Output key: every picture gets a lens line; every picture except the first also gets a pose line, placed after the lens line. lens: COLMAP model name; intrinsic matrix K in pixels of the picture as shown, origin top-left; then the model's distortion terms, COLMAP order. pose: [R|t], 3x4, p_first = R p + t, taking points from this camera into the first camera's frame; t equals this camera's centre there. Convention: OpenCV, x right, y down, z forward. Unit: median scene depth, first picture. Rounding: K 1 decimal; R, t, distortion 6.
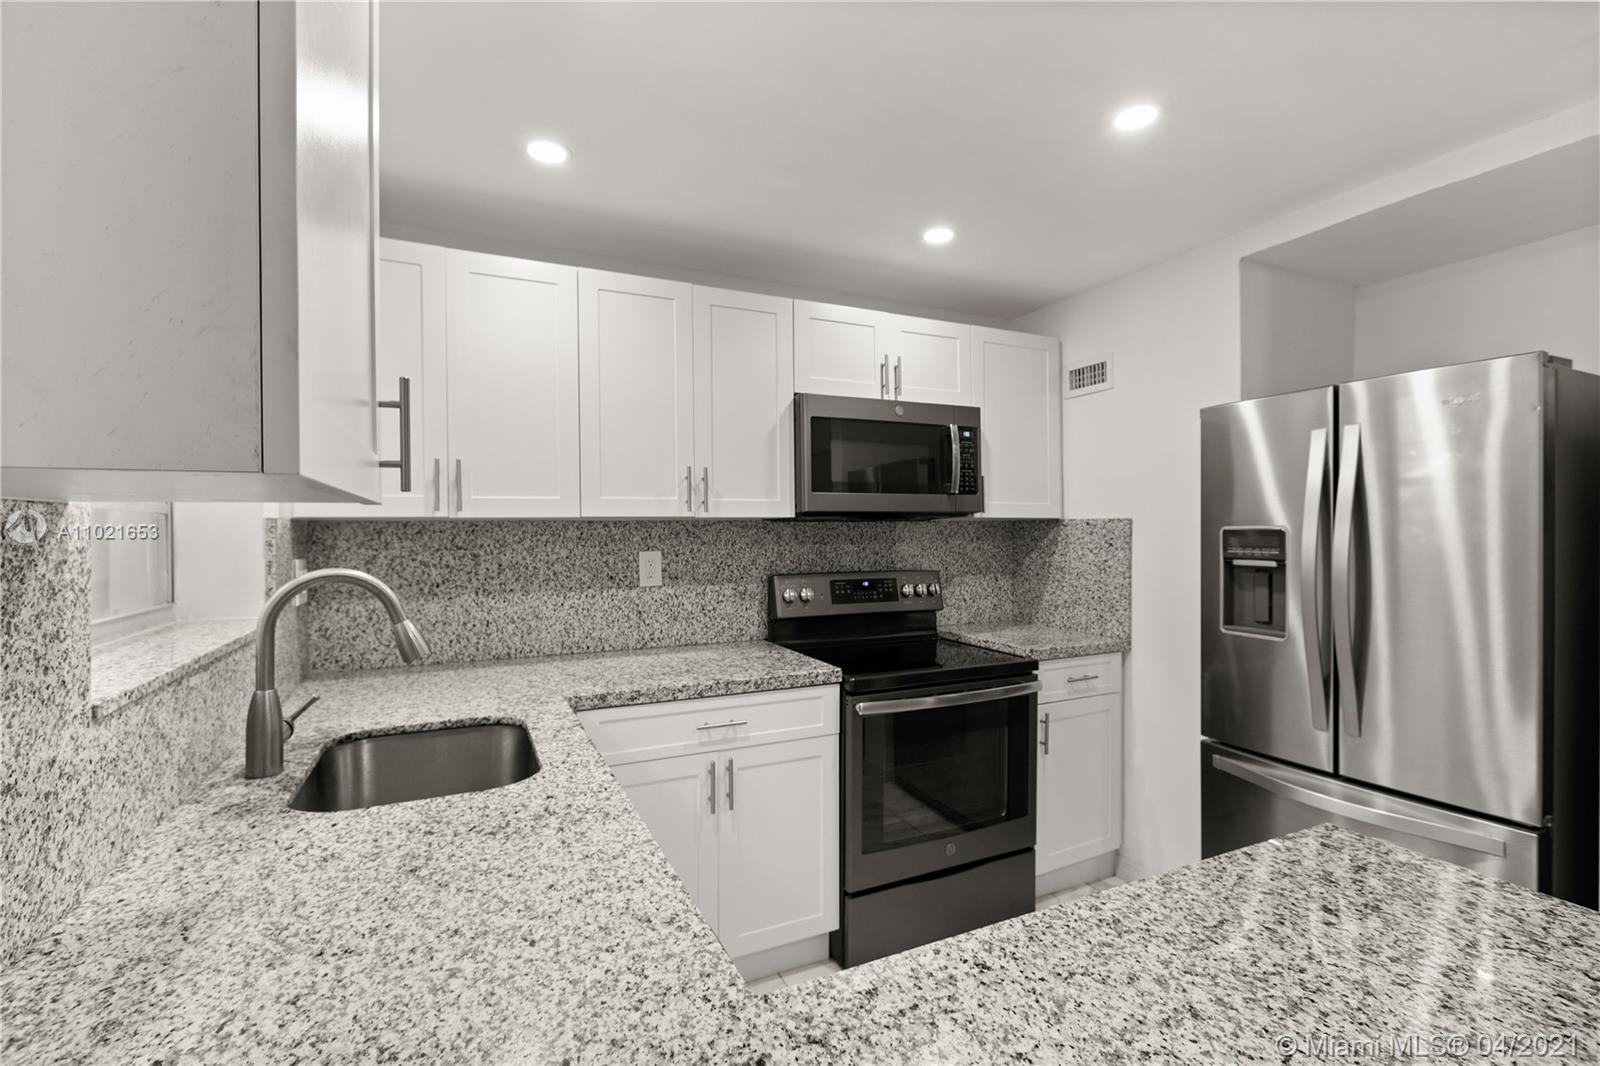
lens RADIAL K [[710.8, 0, 801.6], [0, 710.8, 530.4], [0, 0, 1]] dist [-0.002159, -0.000473]
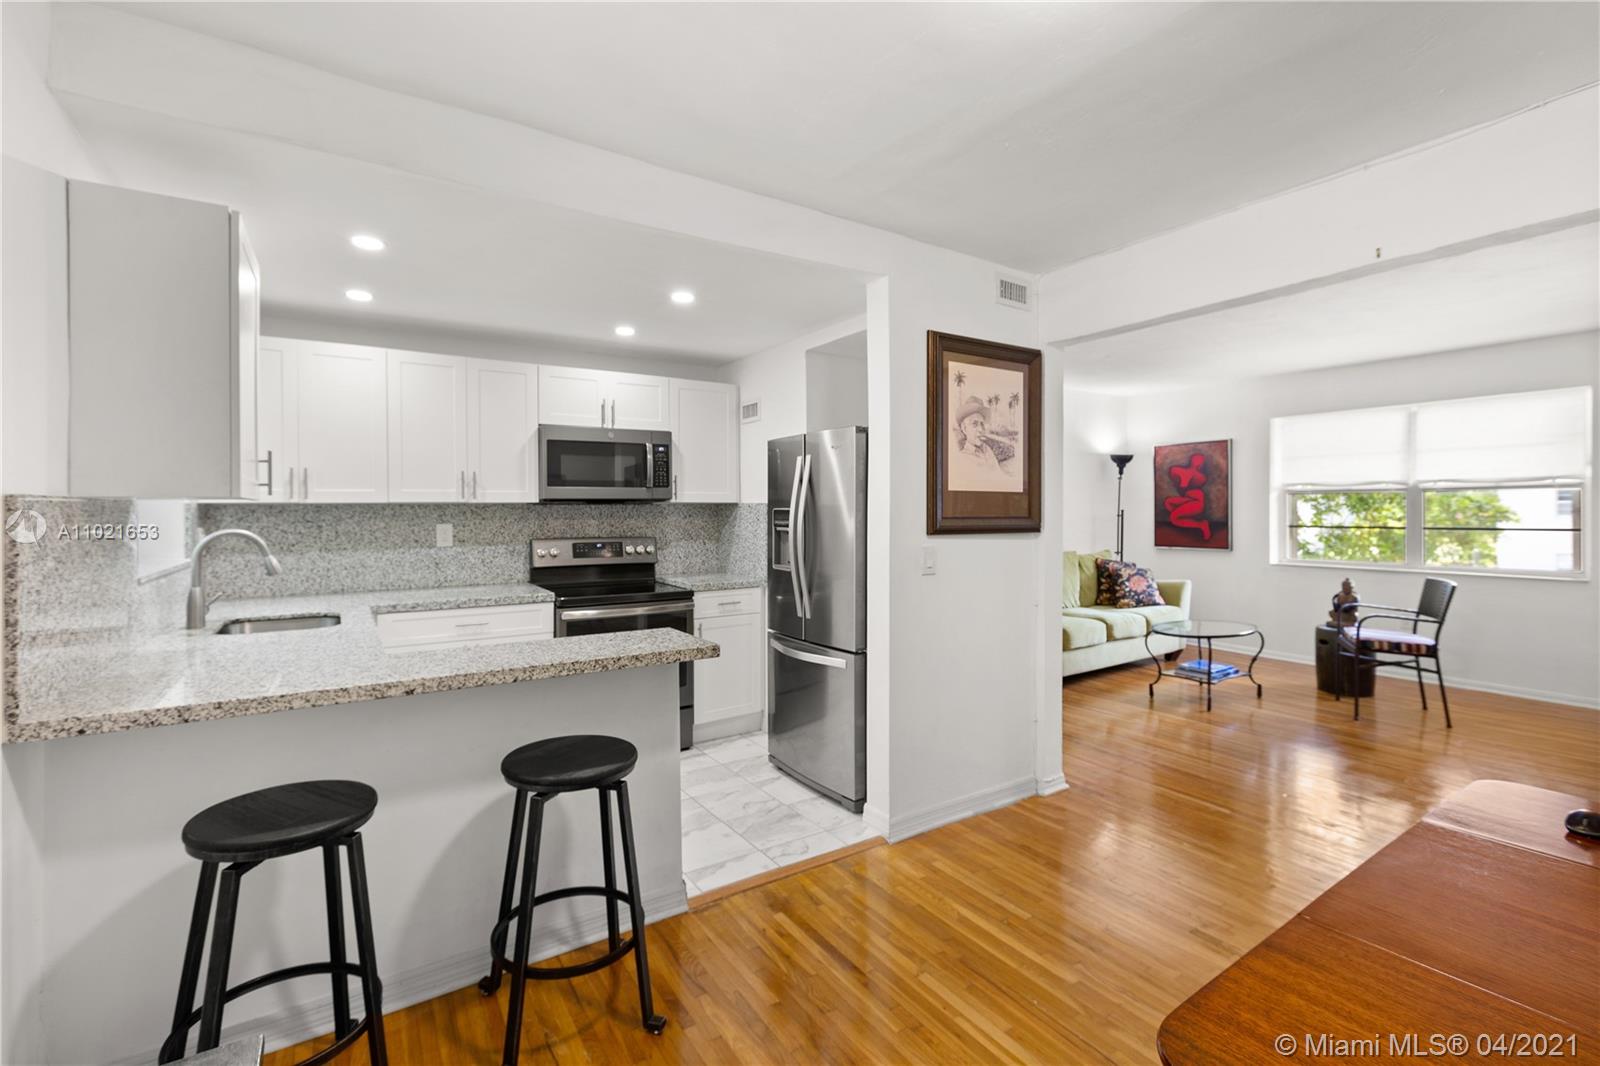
lens RADIAL K [[710.1, 0, 801.4], [0, 710.1, 508.4], [0, 0, 1]] dist [-0.000154, -0.000169]
pose [[0.991414, 0.001048, 0.130756, 0.382153], [-0.000755, 0.999997, -0.002291, -0.001468], [-0.130758, 0.002173, 0.991412, -0.678669]]
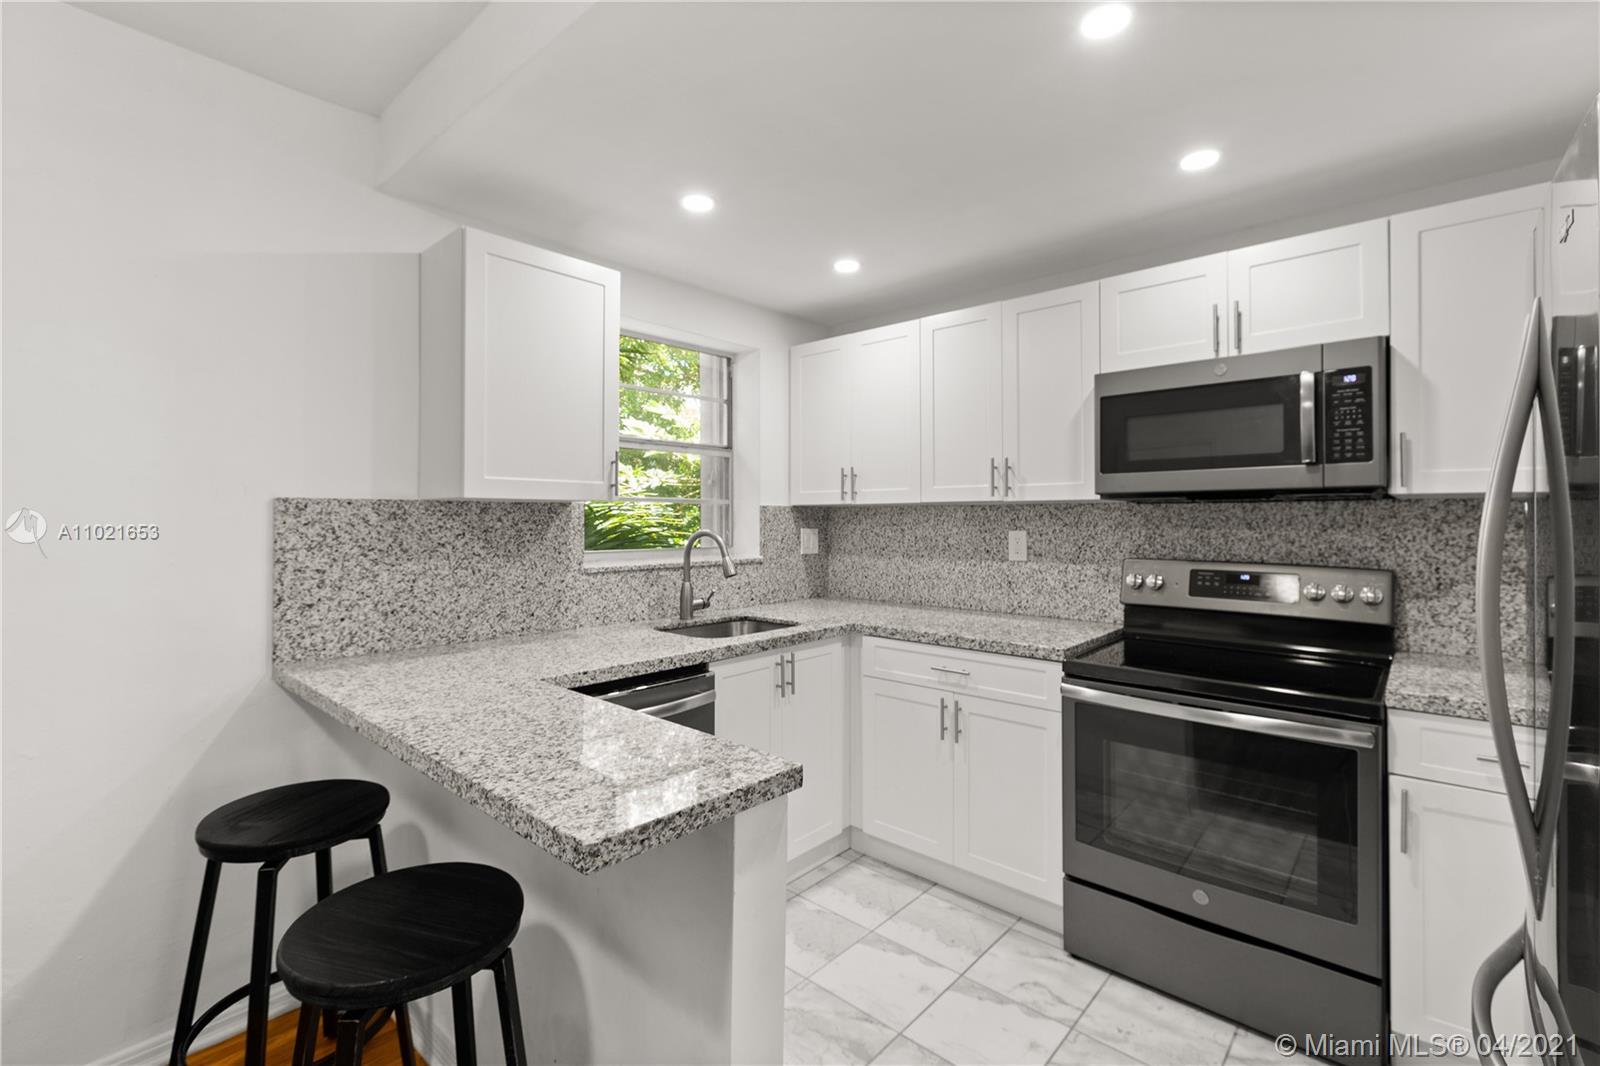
lens RADIAL K [[715.3, 0, 793.5], [0, 715.3, 513.2], [0, 0, 1]] dist [-0.002957, -0.000219]
pose [[0.375601, 0.000000, -0.926782, 0.790974], [-0.002370, 0.999997, -0.000961, 0.003007], [0.926779, 0.002558, 0.375599, 0.240677]]
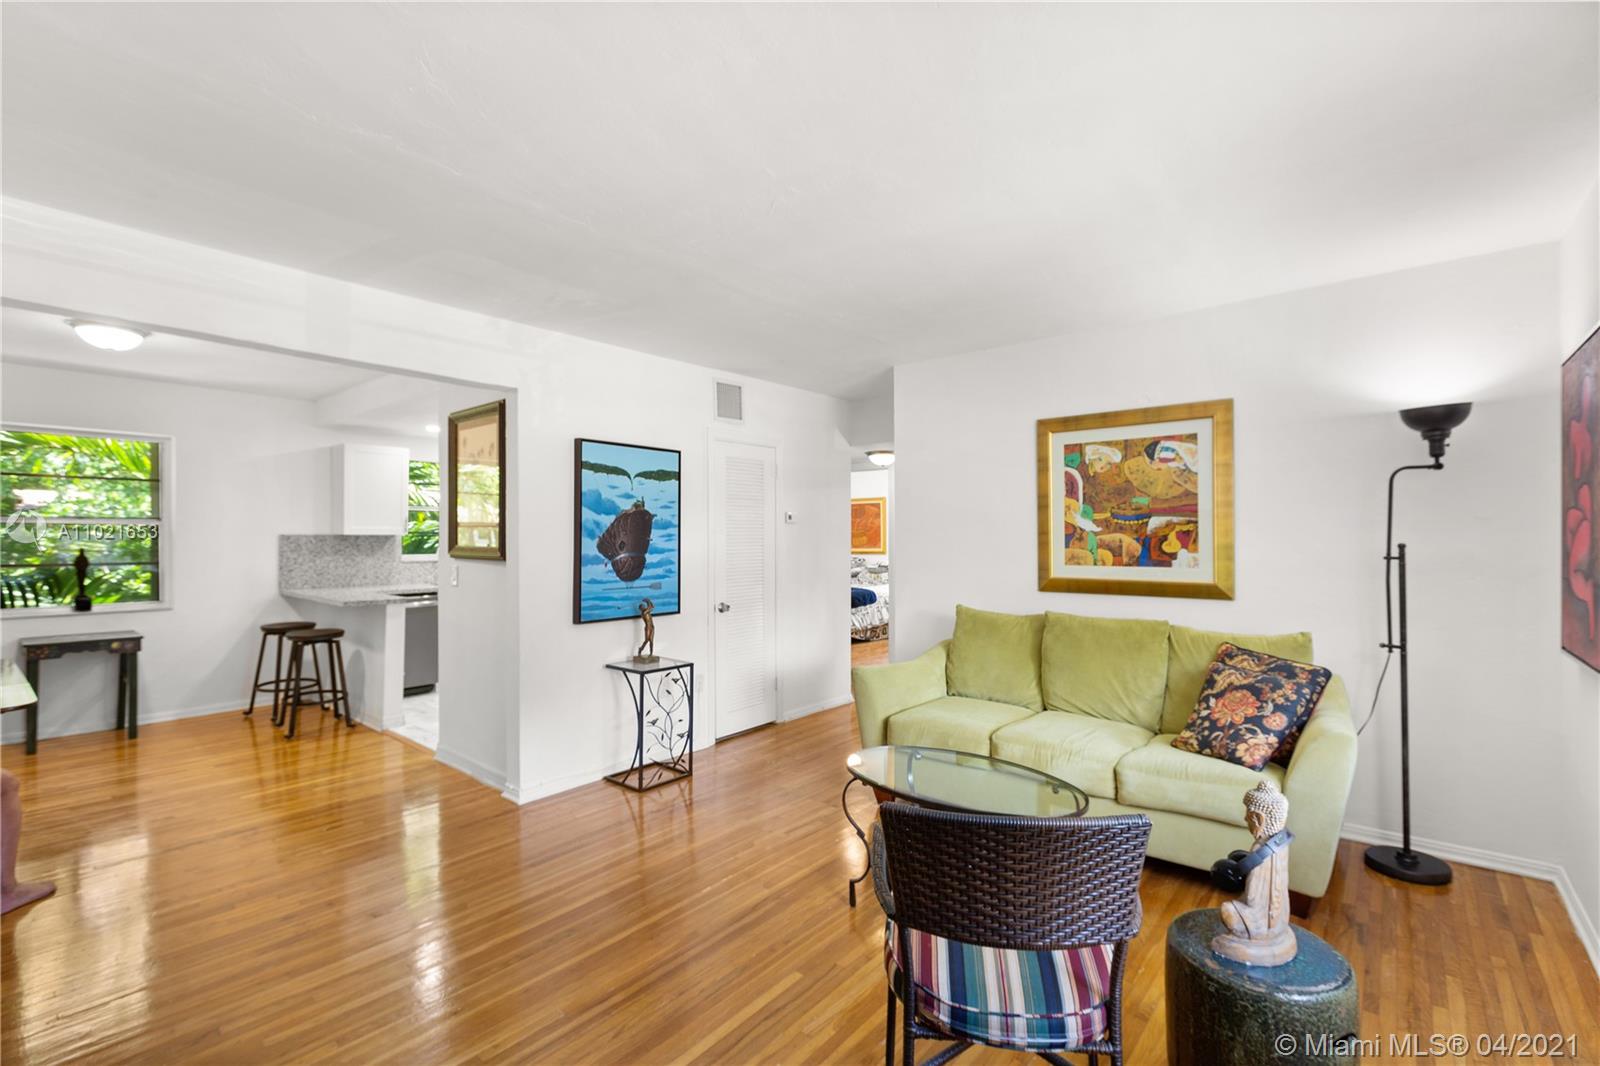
lens RADIAL K [[709.0, 0, 803.7], [0, 709.0, 539.9], [0, 0, 1]] dist [-0.000222, -0.000062]
pose [[0.414511, 0.009454, -0.909995, 2.841364], [-0.001903, 0.999953, 0.009521, -0.022767], [0.910043, -0.002215, 0.414509, 0.640711]]
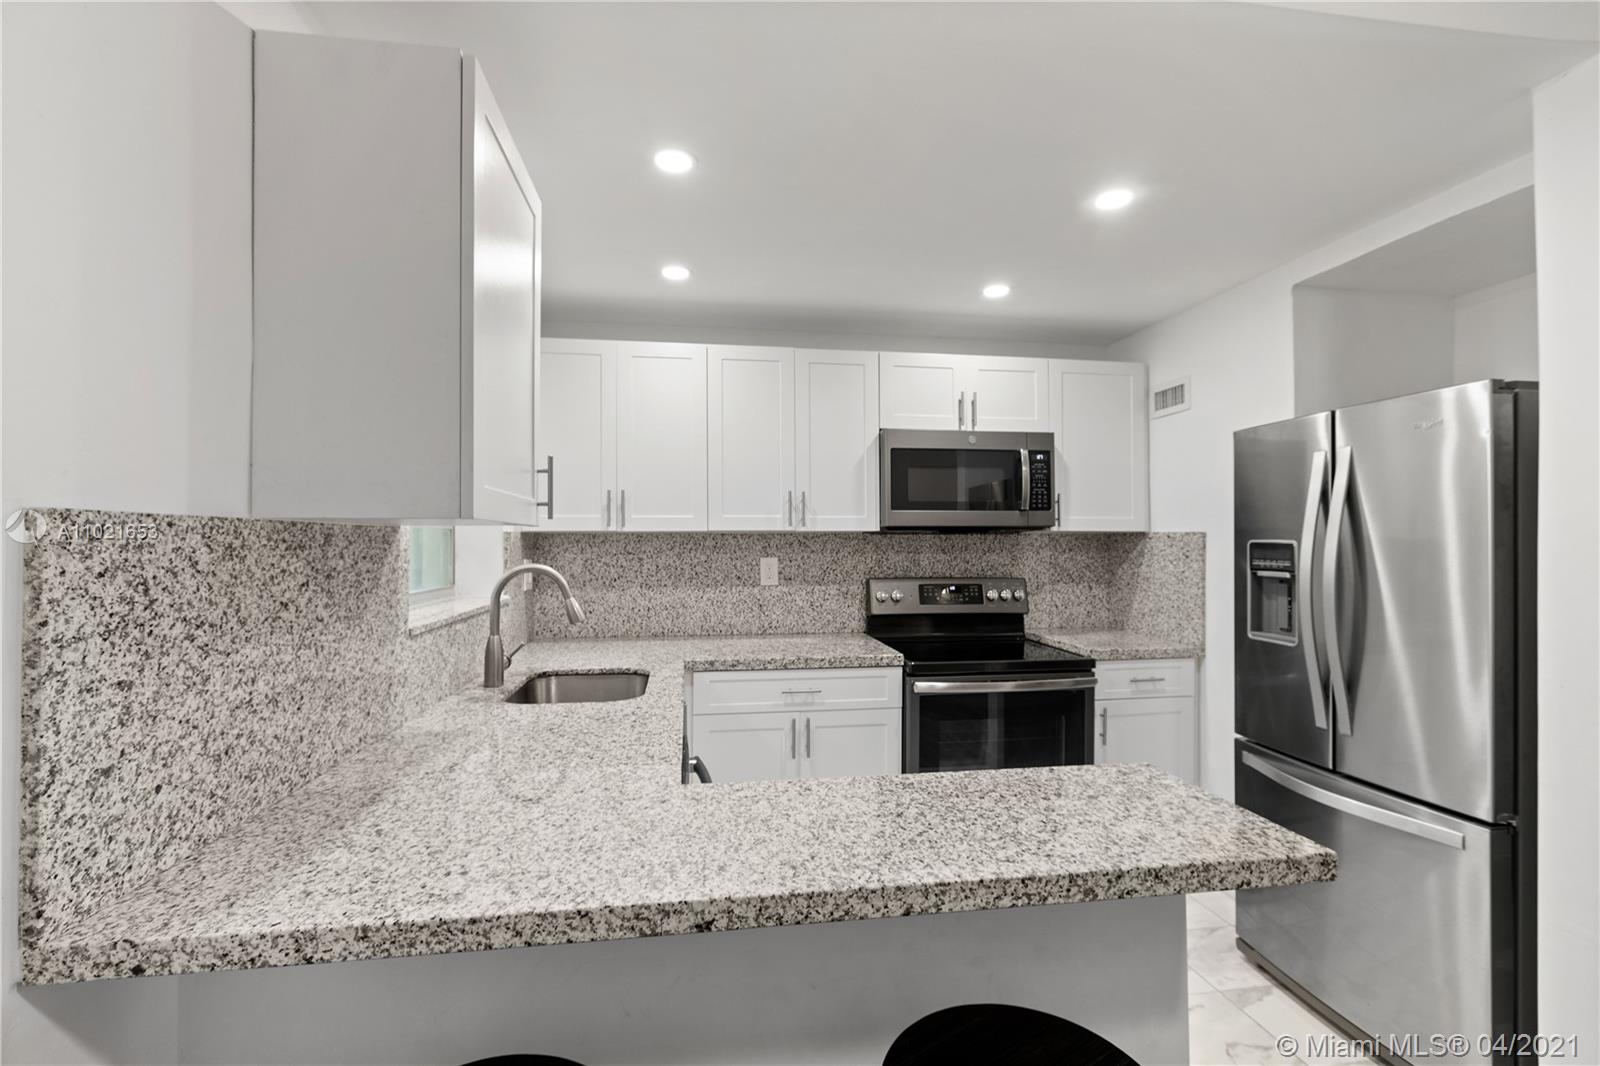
lens RADIAL K [[704.9, 0, 798.4], [0, 704.9, 534.5], [0, 0, 1]] dist [-0.006049, -0.000475]
pose [[0.957482, 0.002288, -0.288485, 0.215344], [-0.004874, 0.999954, -0.008246, -0.001810], [0.288453, 0.009301, 0.957449, -0.202418]]
